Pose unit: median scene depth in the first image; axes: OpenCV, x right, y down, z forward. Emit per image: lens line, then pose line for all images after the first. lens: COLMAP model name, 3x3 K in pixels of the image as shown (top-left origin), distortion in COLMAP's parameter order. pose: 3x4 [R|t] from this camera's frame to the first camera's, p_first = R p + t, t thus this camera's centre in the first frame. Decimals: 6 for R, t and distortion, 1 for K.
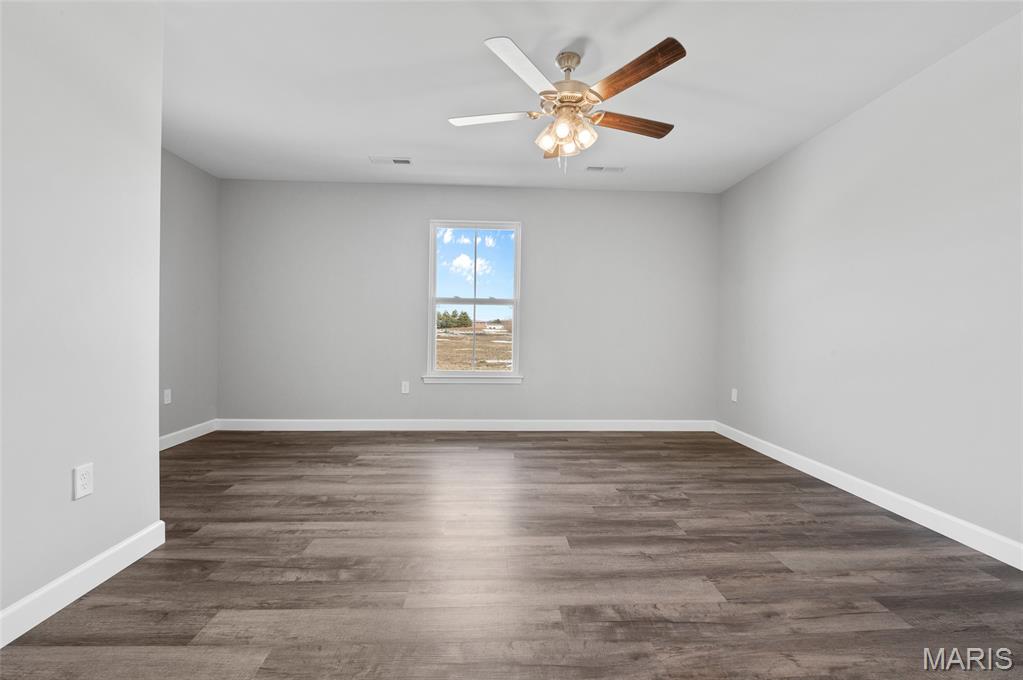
lens RADIAL K [[440.7, 0, 509.9], [0, 440.7, 342.0], [0, 0, 1]] dist [-0.004326, -0.002700]
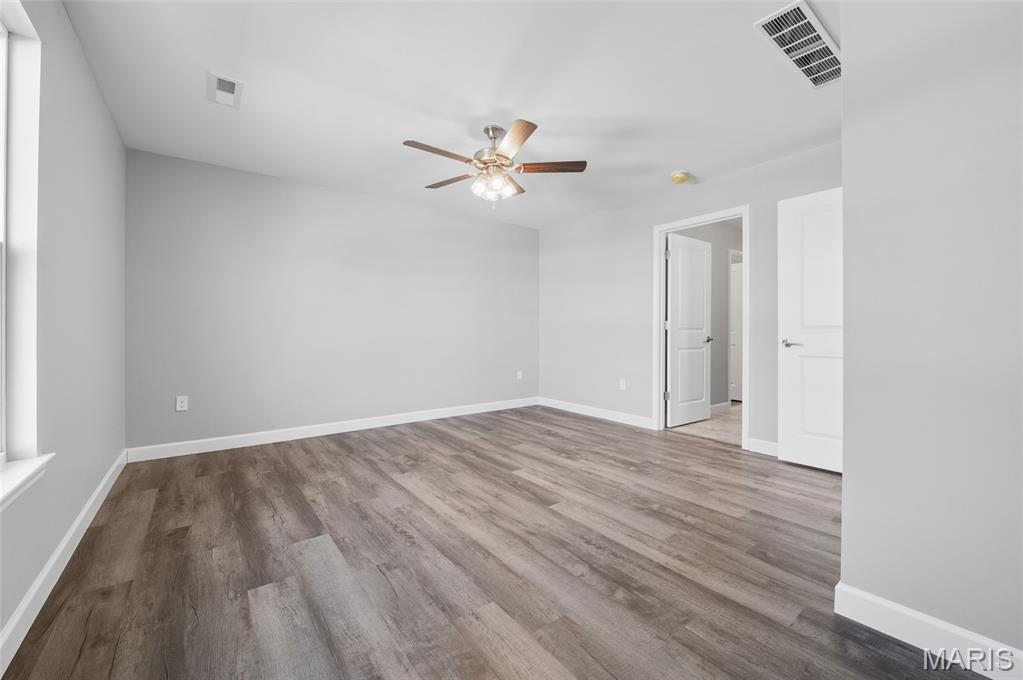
lens RADIAL K [[400.1, 0, 513.2], [0, 400.1, 339.9], [0, 0, 1]] dist [-0.004276, -0.001079]
pose [[-0.566471, -0.030216, 0.823527, -0.933061], [0.014820, 0.998792, 0.046840, -0.059243], [-0.823948, 0.038738, -0.565340, 1.674026]]
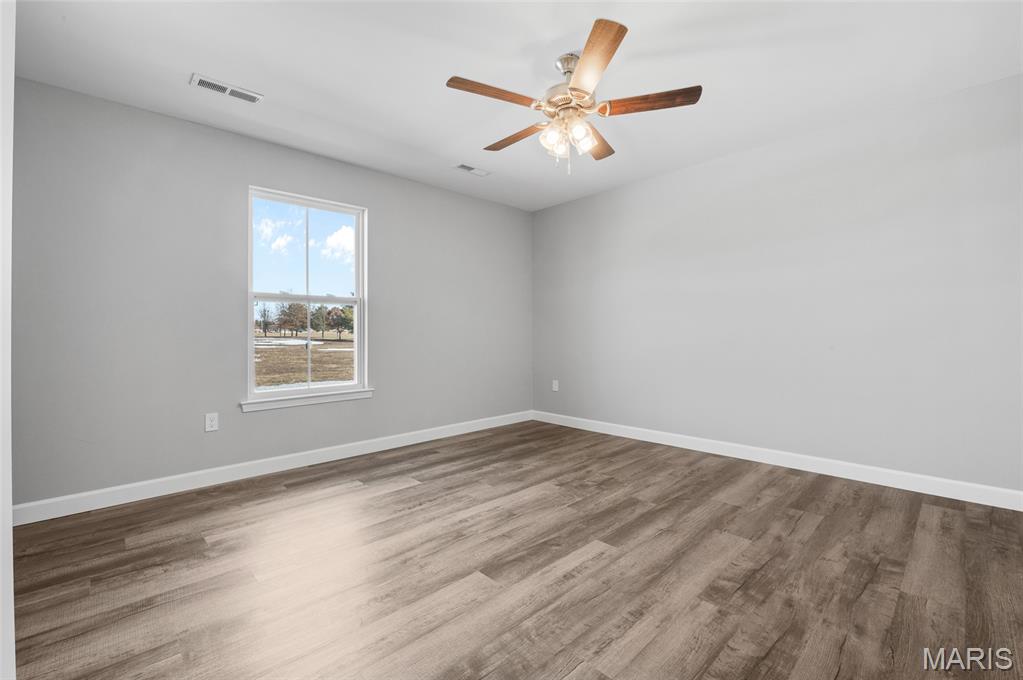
lens RADIAL K [[440.7, 0, 509.1], [0, 440.7, 329.3], [0, 0, 1]] dist [-0.004326, -0.002700]
pose [[0.758762, -0.014264, 0.651212, -0.636843], [0.037370, 0.999067, -0.021659, -0.015204], [-0.650295, 0.040770, 0.758587, 0.346386]]
